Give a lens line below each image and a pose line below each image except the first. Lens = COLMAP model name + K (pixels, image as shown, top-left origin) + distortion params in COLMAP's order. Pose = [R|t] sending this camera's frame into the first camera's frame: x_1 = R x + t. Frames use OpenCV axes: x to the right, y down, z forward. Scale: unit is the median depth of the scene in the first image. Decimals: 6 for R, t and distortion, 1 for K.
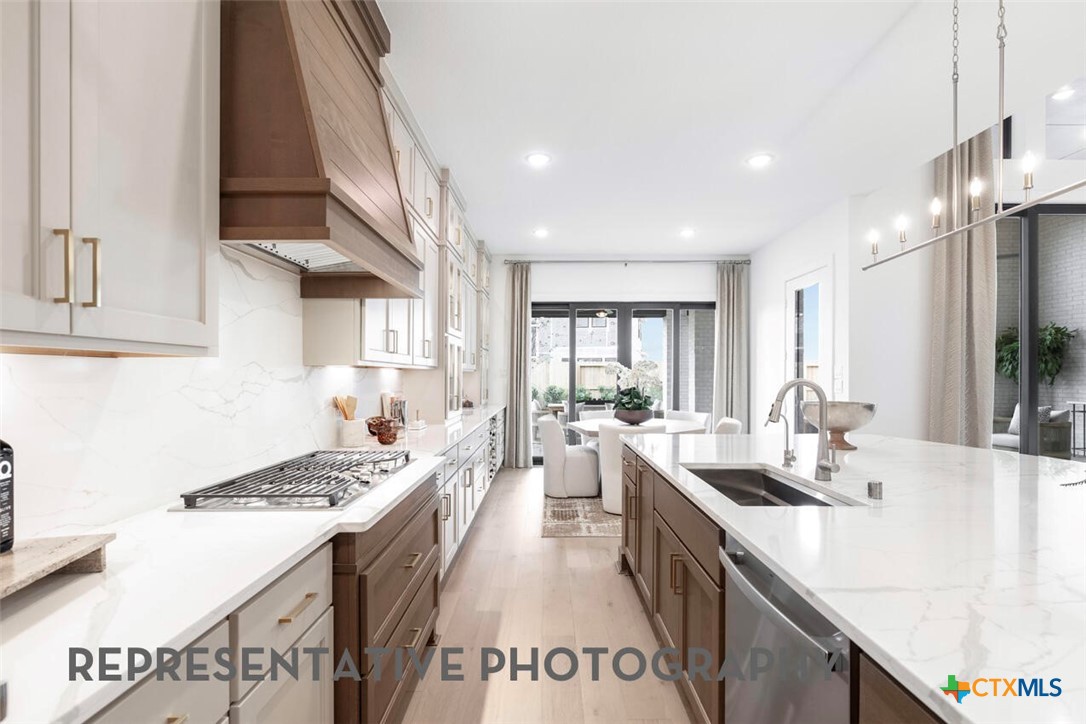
lens RADIAL K [[509.9, 0, 543.8], [0, 509.9, 378.2], [0, 0, 1]] dist [0.002455, 0.000466]
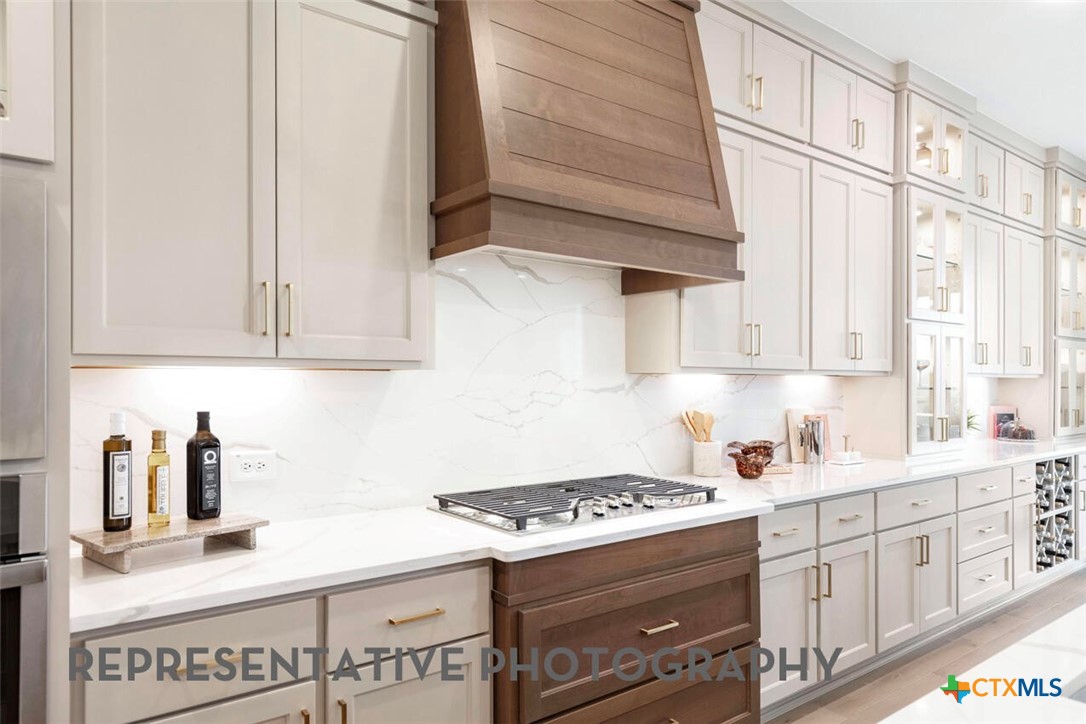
lens RADIAL K [[707.0, 0, 540.1], [0, 707.0, 381.2], [0, 0, 1]] dist [0.000824, 0.000286]
pose [[0.609766, 0.008835, -0.792532, 0.389639], [-0.009979, 0.999944, 0.003469, -0.014368], [0.792519, 0.005793, 0.609820, 0.162622]]
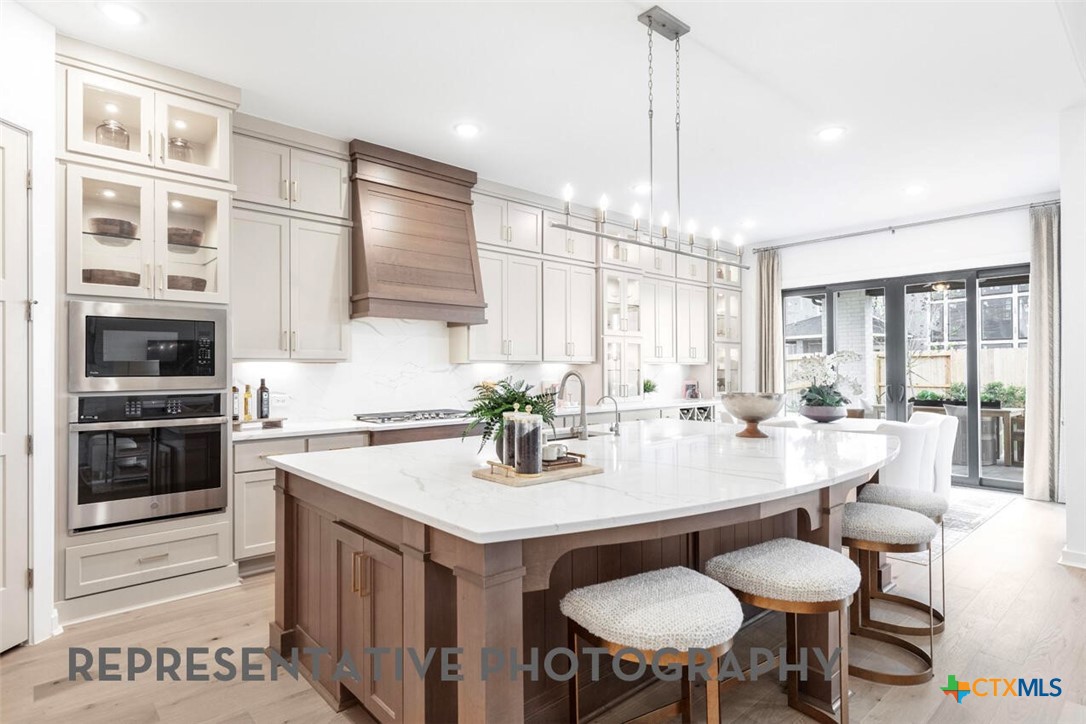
lens RADIAL K [[593.5, 0, 512.4], [0, 593.5, 367.5], [0, 0, 1]] dist [0.001743, 0.000208]
pose [[0.635701, -0.004769, -0.771921, 1.364238], [-0.000496, 0.999978, -0.006587, 0.003437], [0.771935, 0.004571, 0.635685, -0.199382]]
